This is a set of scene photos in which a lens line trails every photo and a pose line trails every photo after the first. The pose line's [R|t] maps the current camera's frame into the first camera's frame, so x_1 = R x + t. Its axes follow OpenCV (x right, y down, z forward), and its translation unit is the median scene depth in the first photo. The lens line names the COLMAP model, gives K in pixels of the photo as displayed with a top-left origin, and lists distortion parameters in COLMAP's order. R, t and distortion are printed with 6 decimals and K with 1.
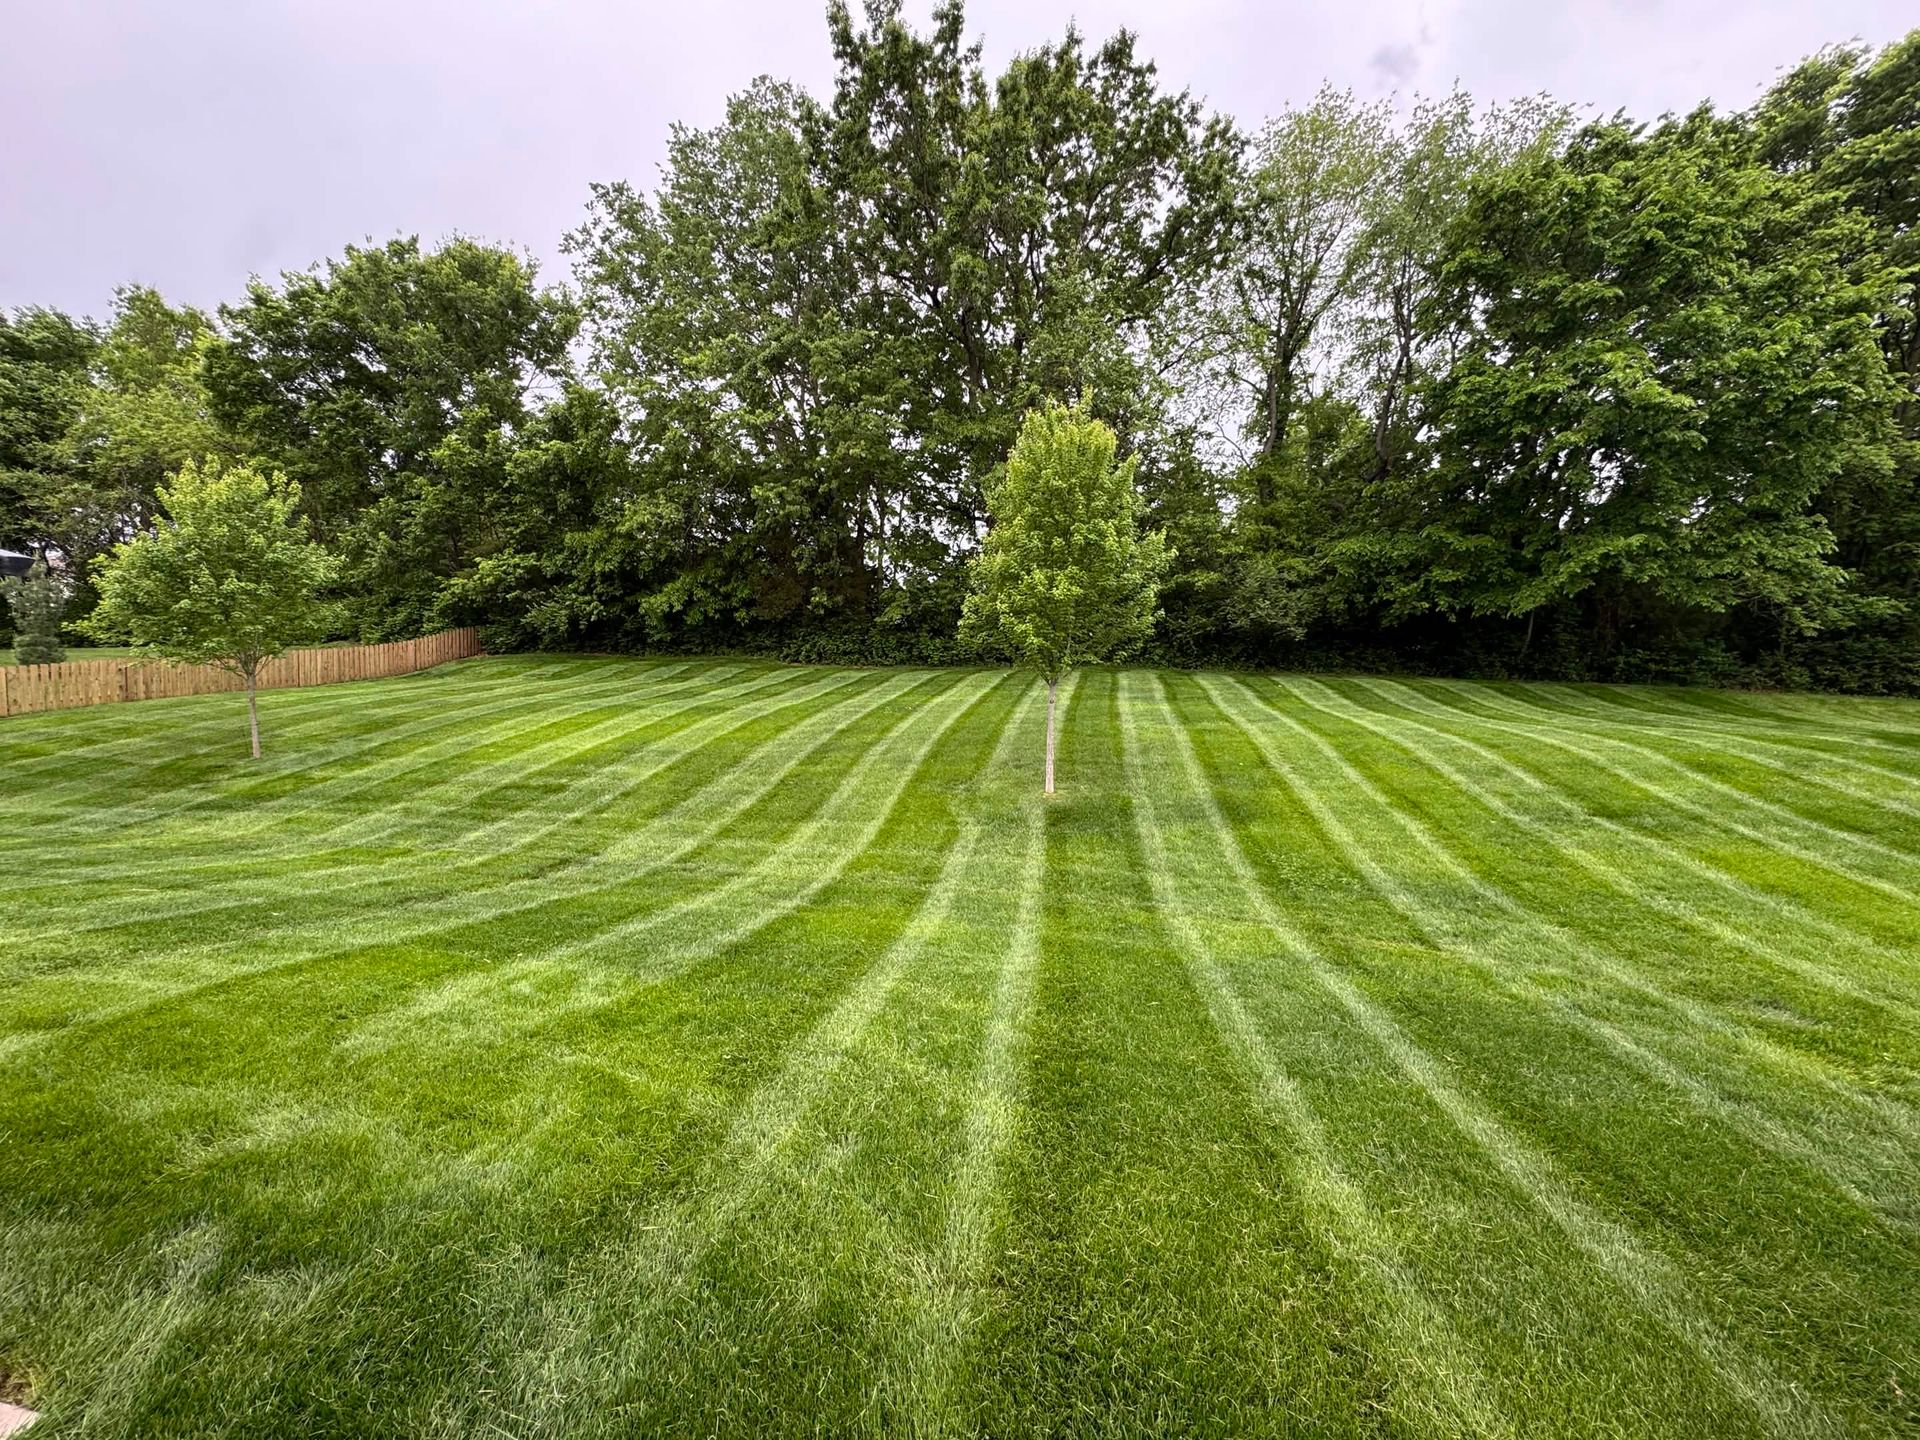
lens RADIAL K [[791.7, 0, 960.0], [0, 791.7, 720.0], [0, 0, 1]] dist [0.055199, -0.011041]
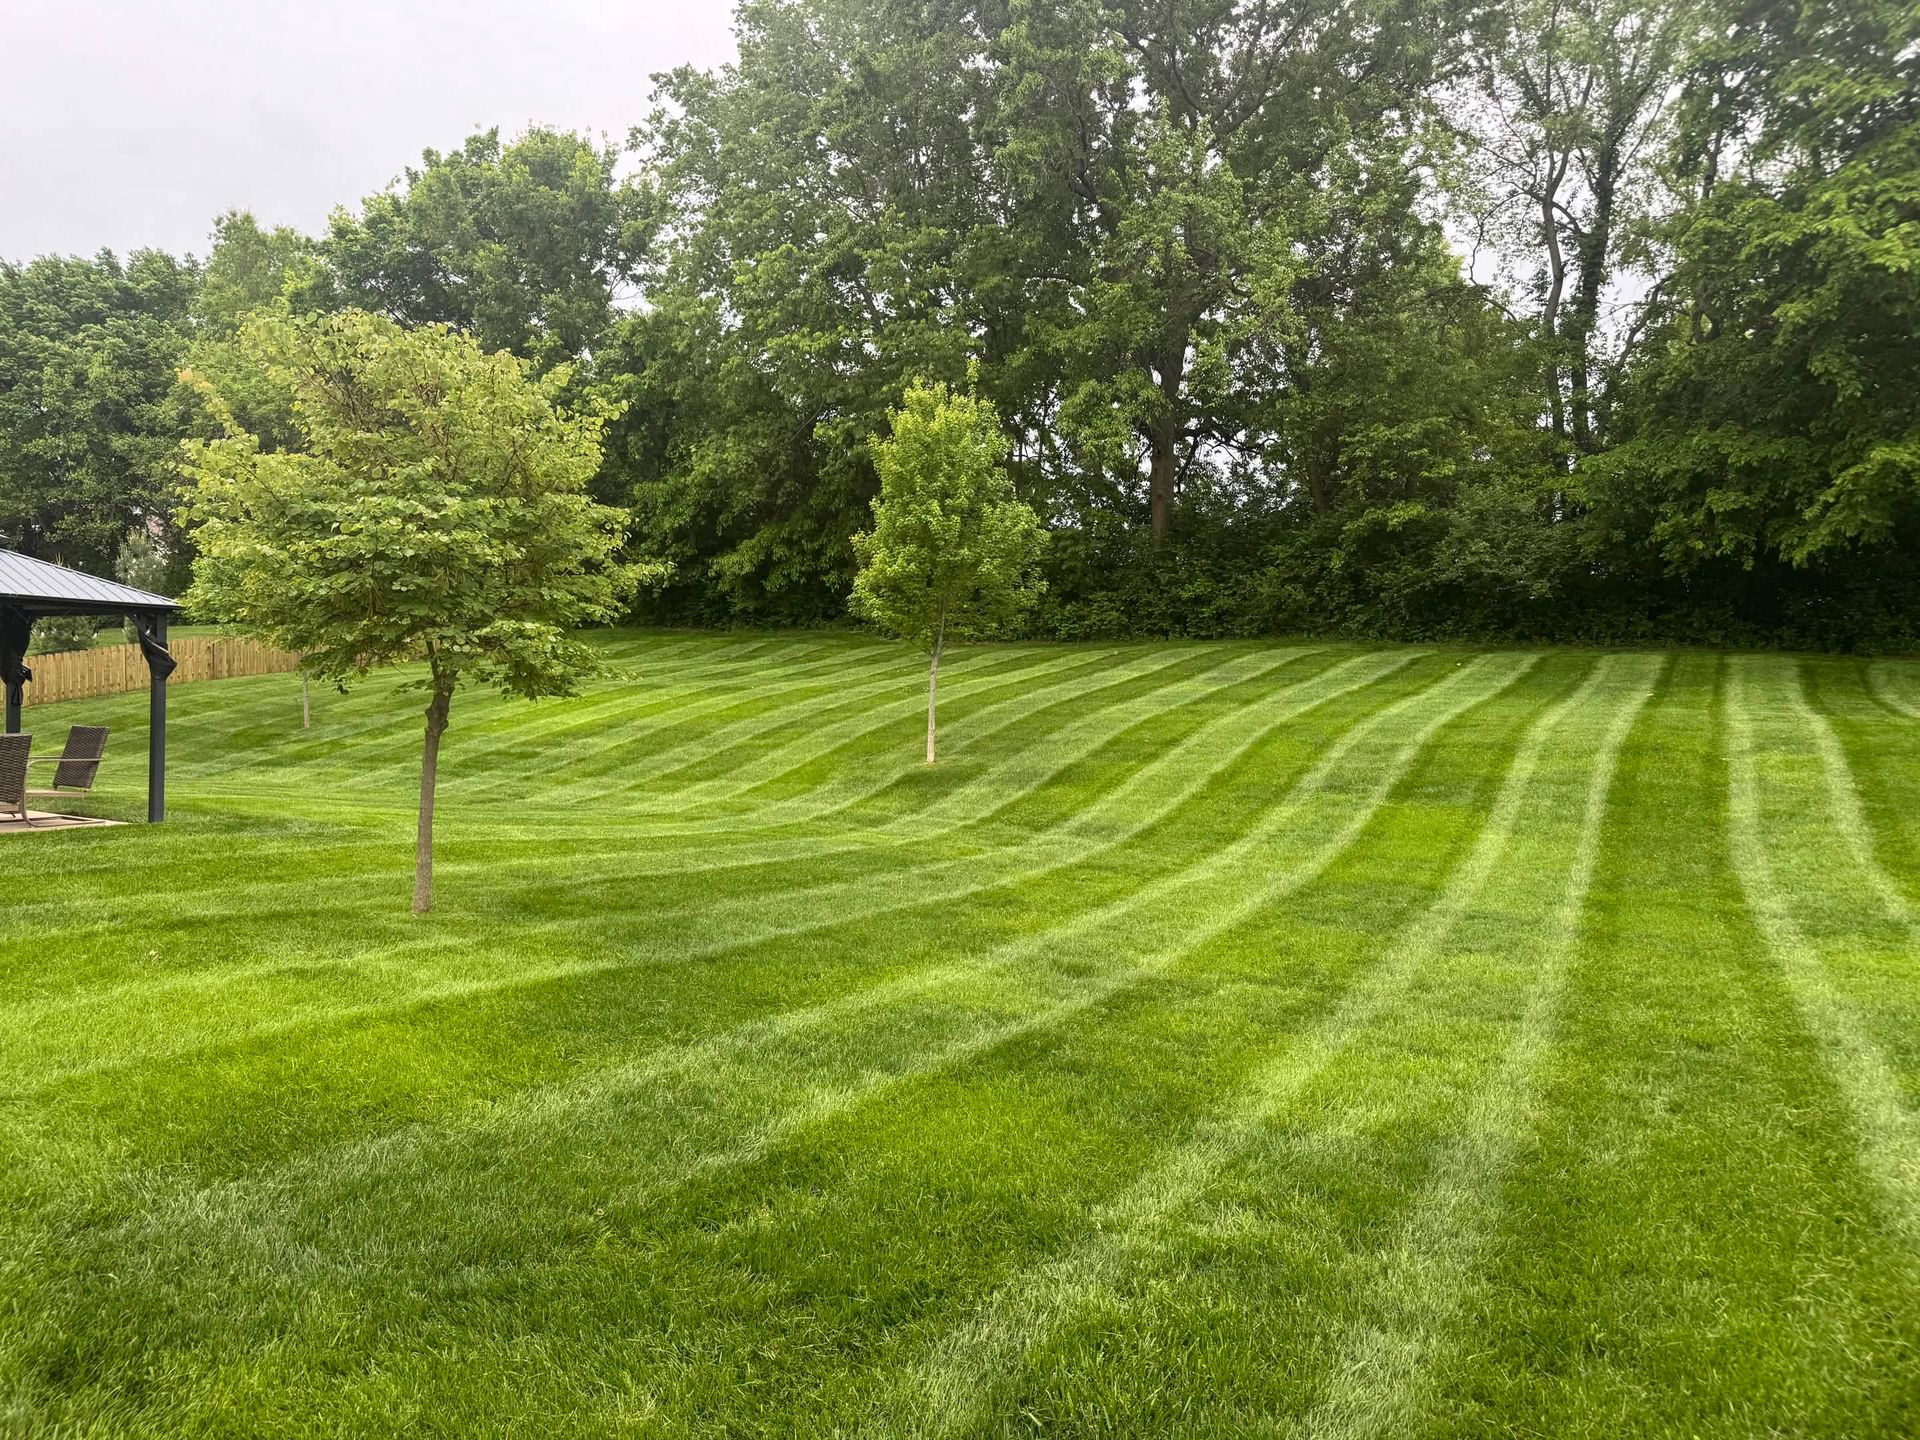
lens RADIAL K [[1370.3, 0, 960.0], [0, 1370.3, 720.0], [0, 0, 1]] dist [0.213866, -0.221291]
pose [[0.952735, 0.011369, -0.303591, 0.276001], [-0.015226, 0.999831, -0.010339, 0.022341], [0.303422, 0.014472, 0.952746, -0.270886]]
